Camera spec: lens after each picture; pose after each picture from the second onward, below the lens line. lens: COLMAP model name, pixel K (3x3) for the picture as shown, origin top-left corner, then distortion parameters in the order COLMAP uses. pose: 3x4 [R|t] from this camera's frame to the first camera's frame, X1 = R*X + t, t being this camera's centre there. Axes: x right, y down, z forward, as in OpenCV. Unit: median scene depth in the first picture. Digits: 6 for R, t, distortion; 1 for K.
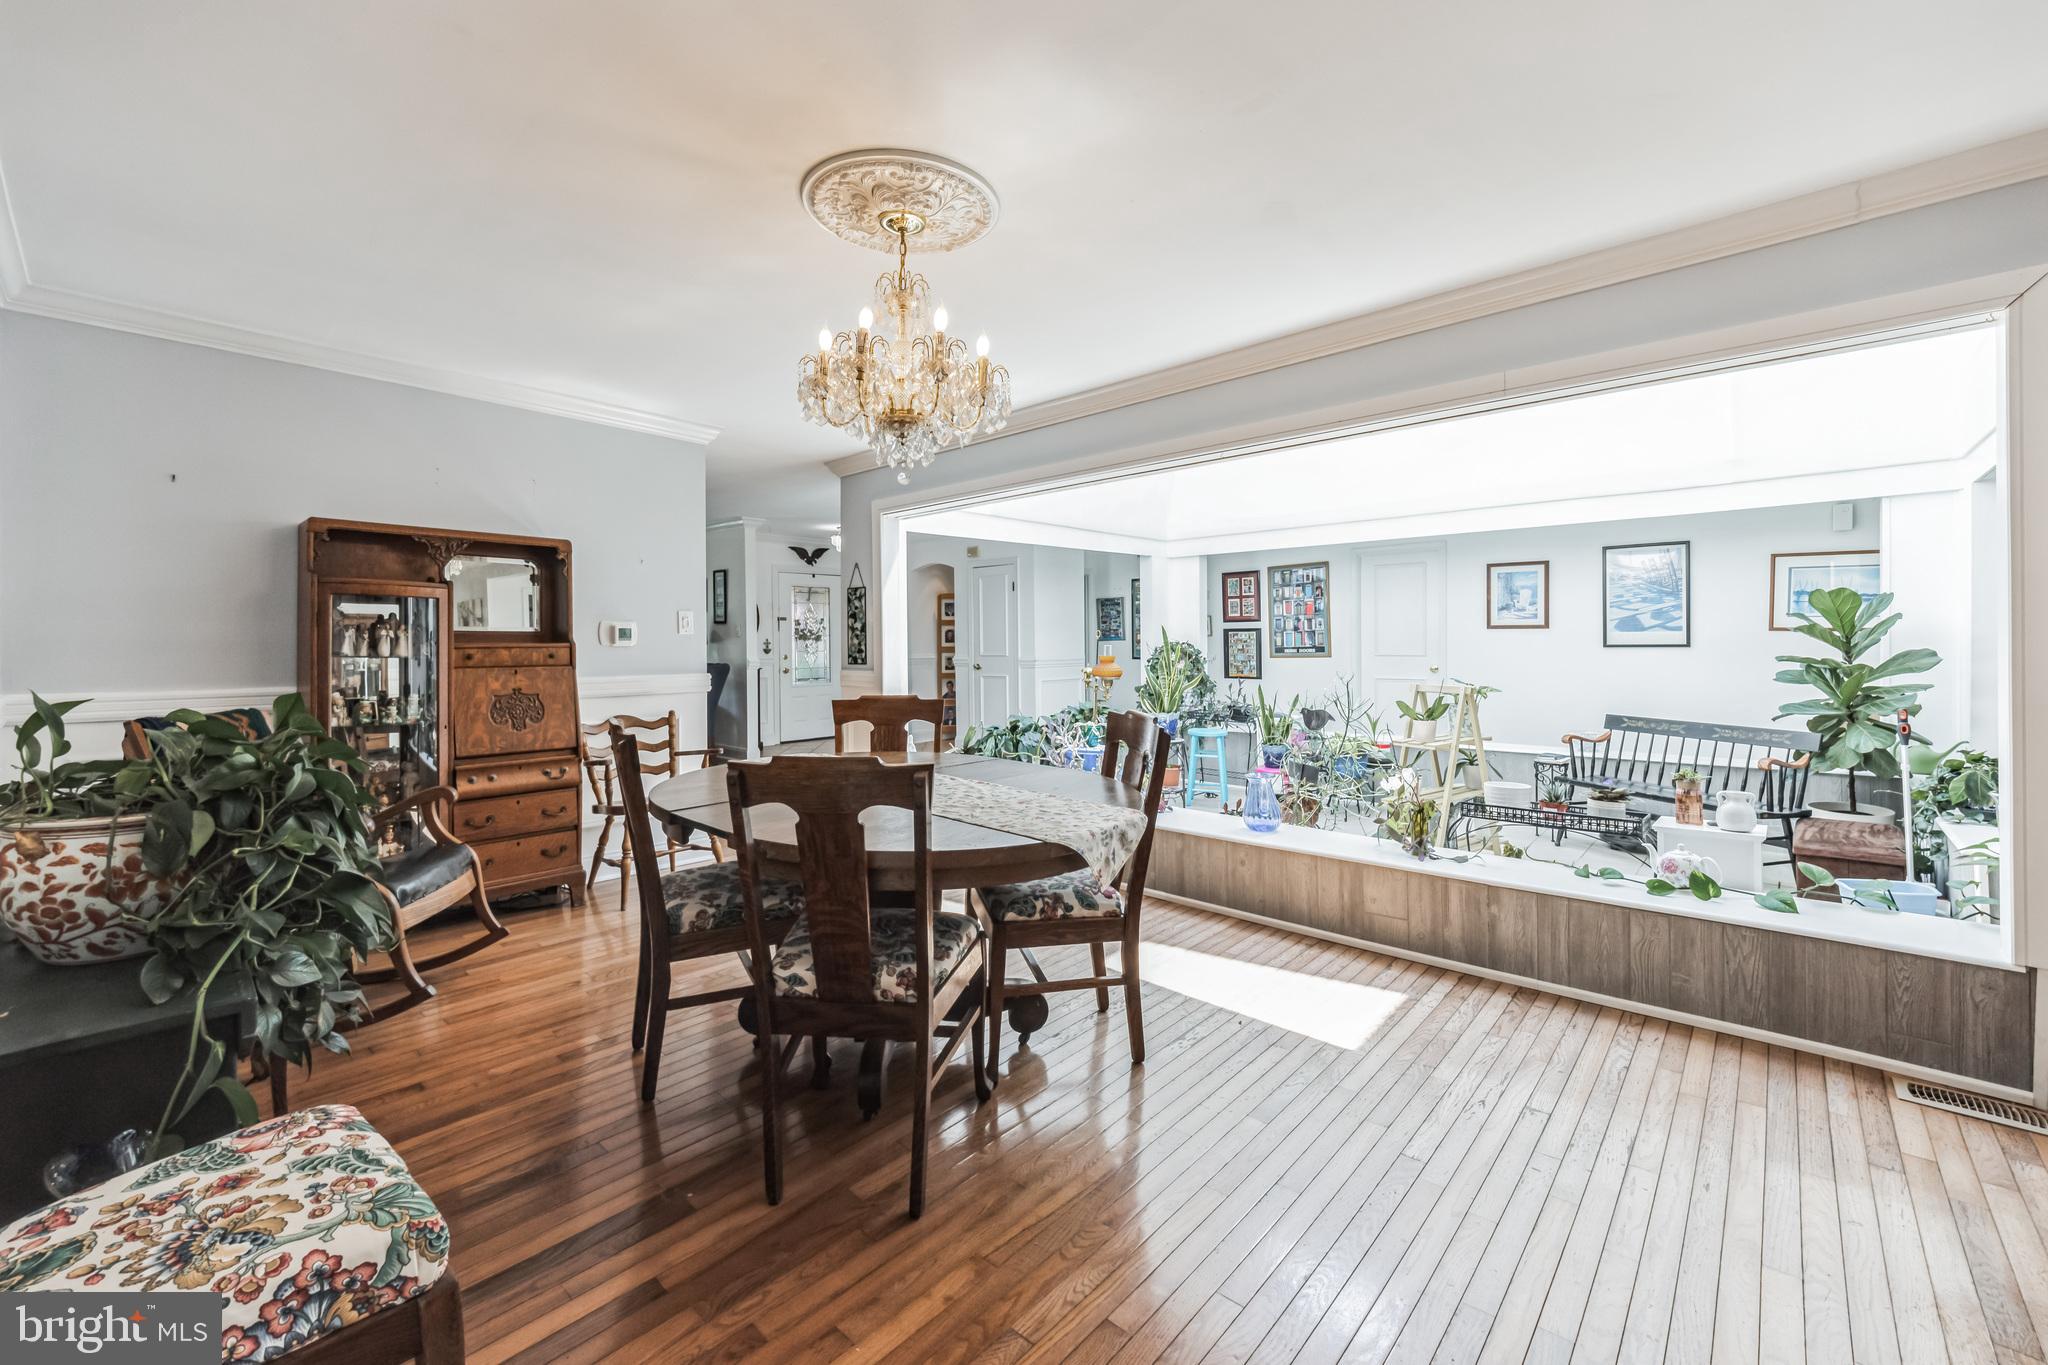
lens RADIAL K [[822.4, 0, 1022.4], [0, 822.4, 647.2], [0, 0, 1]] dist [-0.002132, -0.000871]
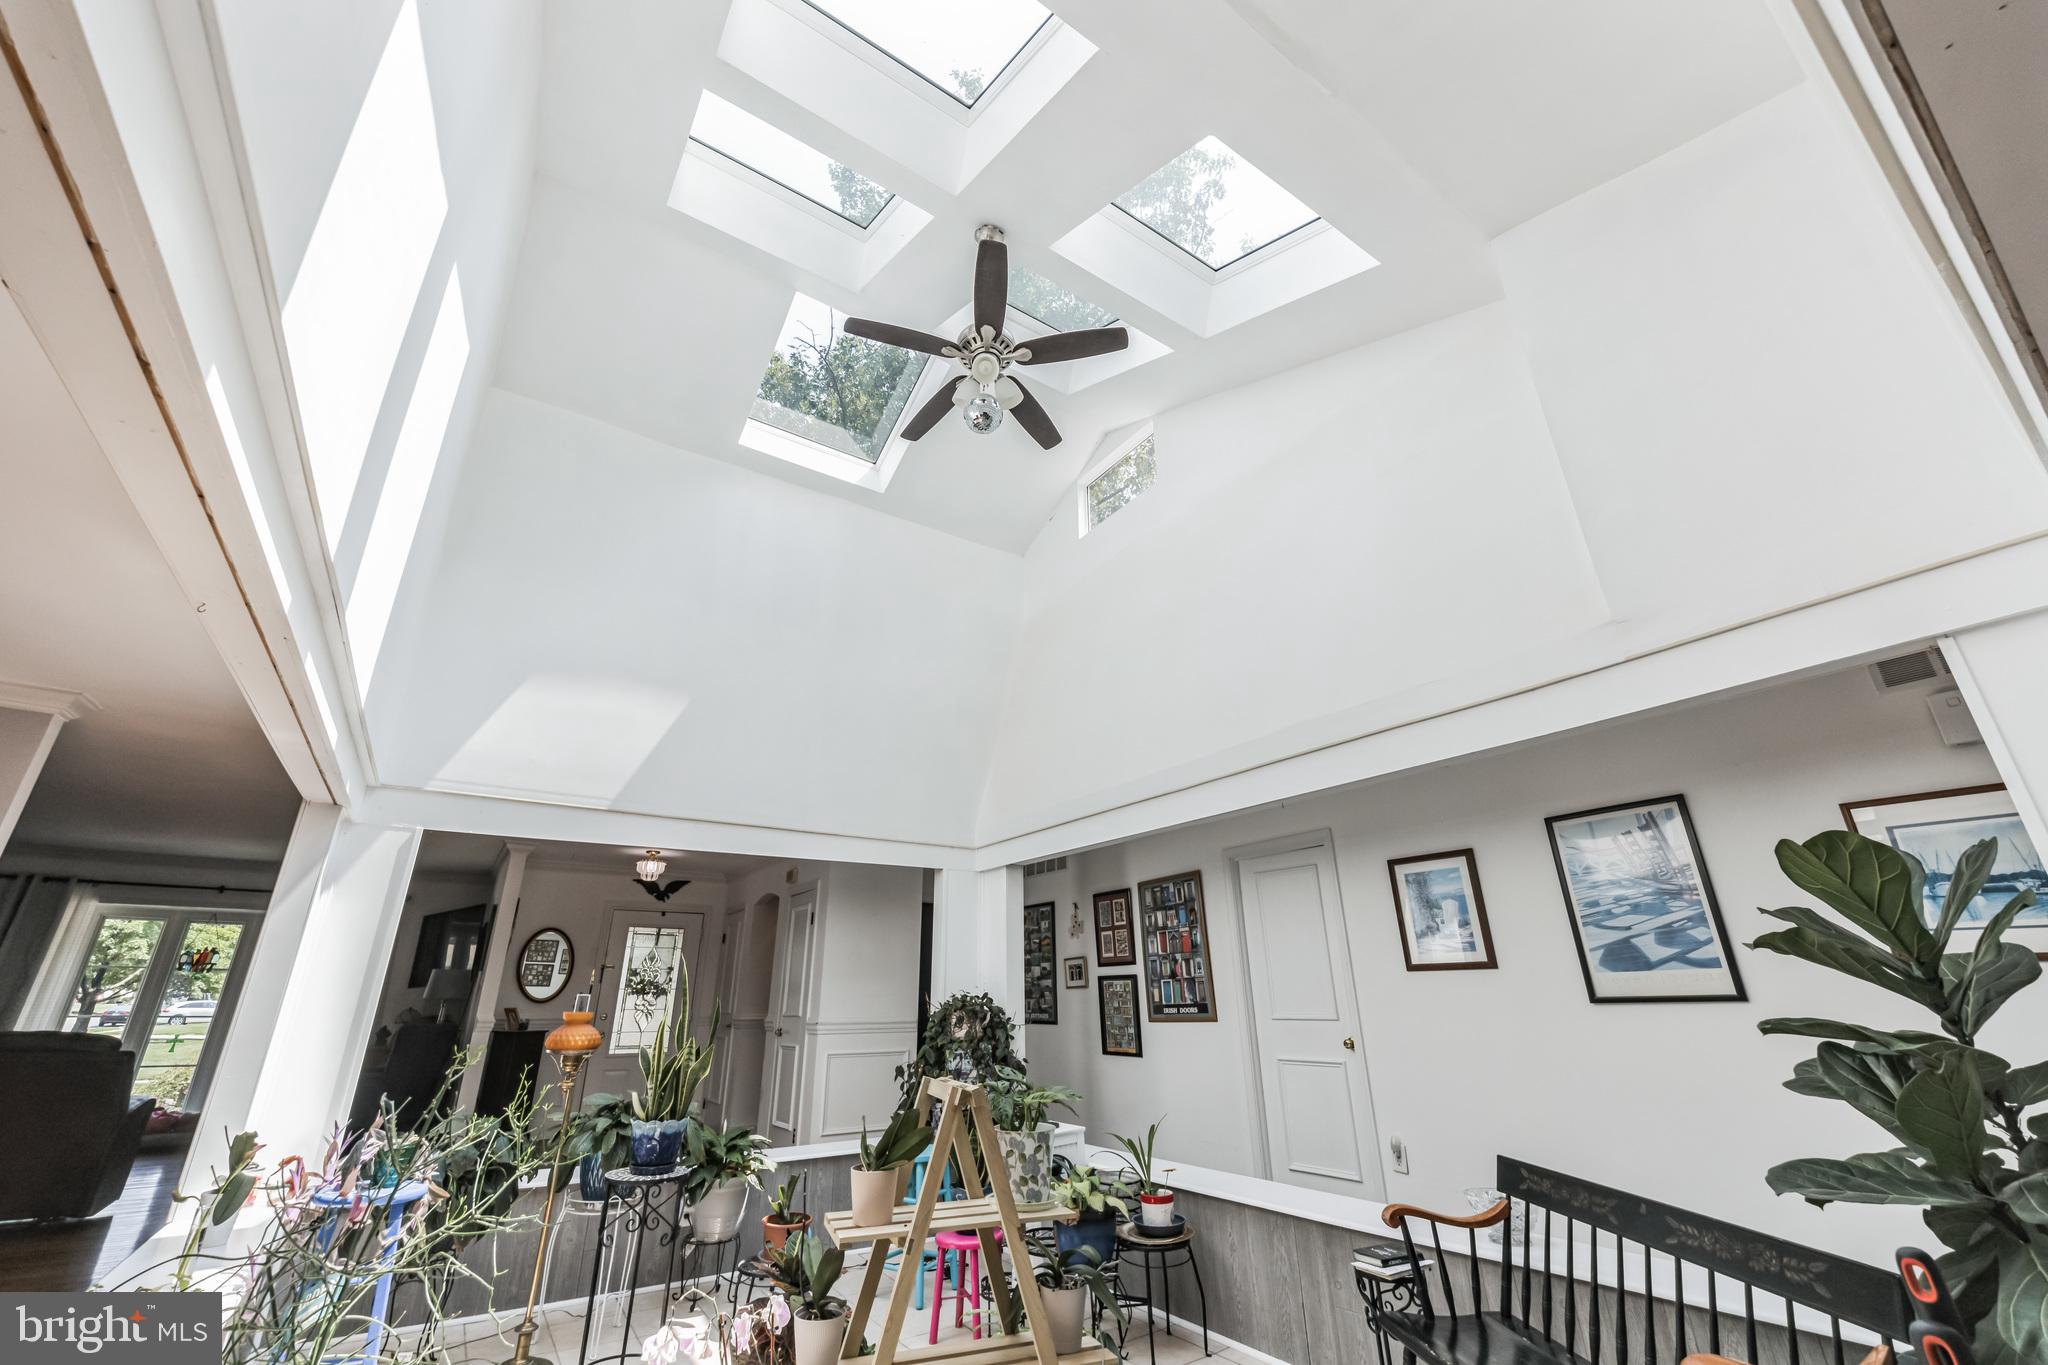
lens RADIAL K [[822.4, 0, 1021.2], [0, 822.4, 673.5], [0, 0, 1]] dist [-0.002132, -0.000871]
pose [[0.971850, -0.084319, -0.219995, 0.444797], [-0.005669, 0.925124, -0.379622, 0.005942], [0.235532, 0.370183, 0.898604, 0.325360]]
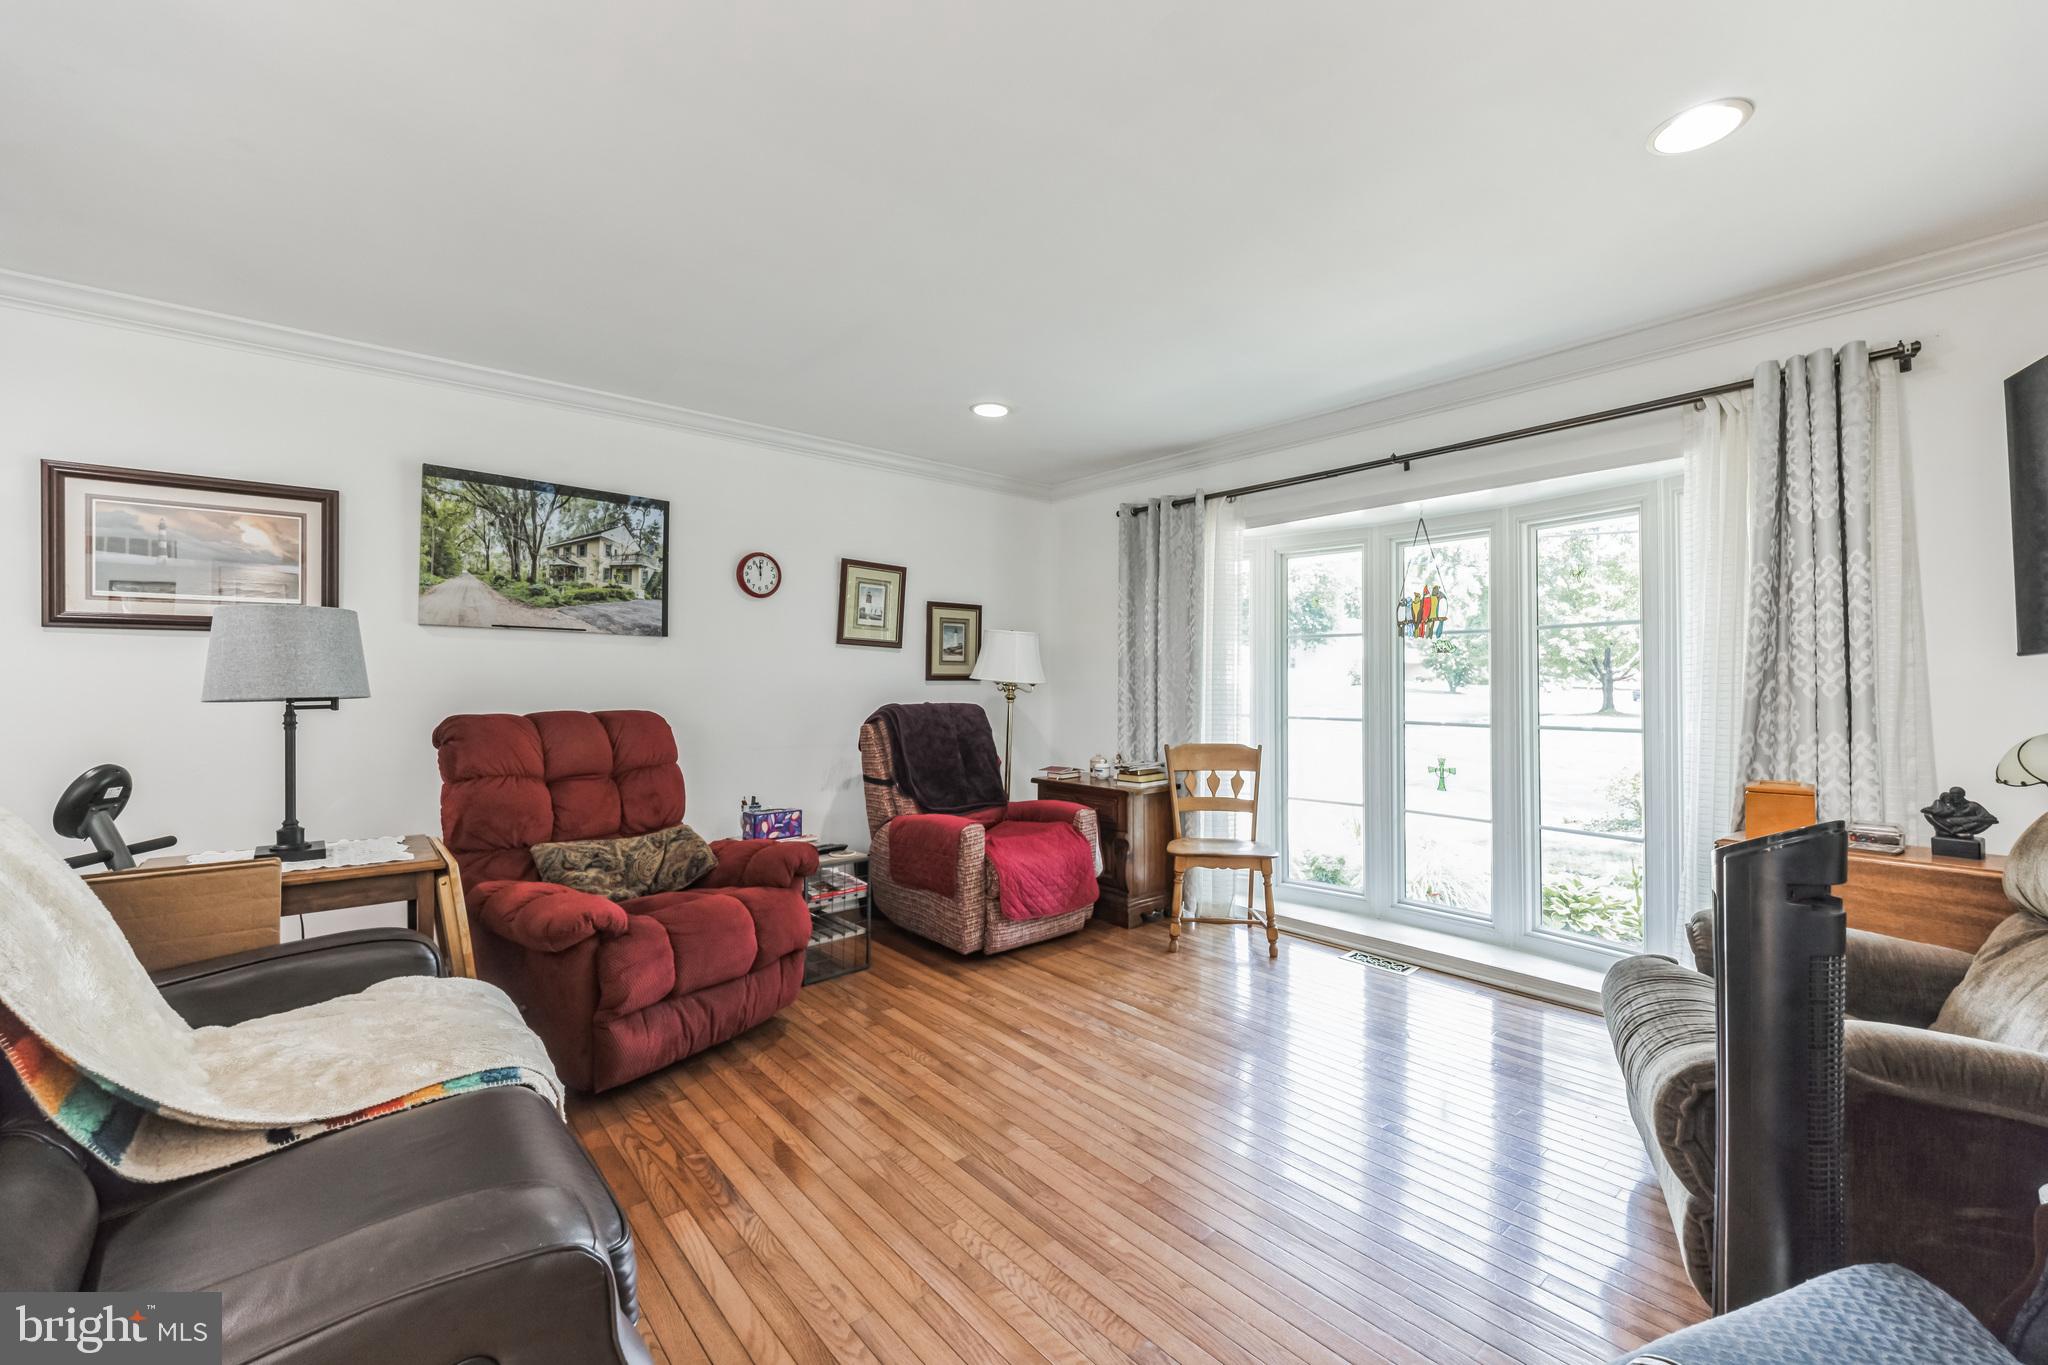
lens RADIAL K [[822.4, 0, 1024.2], [0, 822.4, 664.3], [0, 0, 1]] dist [-0.002132, -0.000871]
pose [[-0.110758, -0.012309, -0.993771, -0.356032], [-0.008738, 0.999897, -0.011411, -0.008770], [0.993809, 0.007420, -0.110854, 1.002370]]
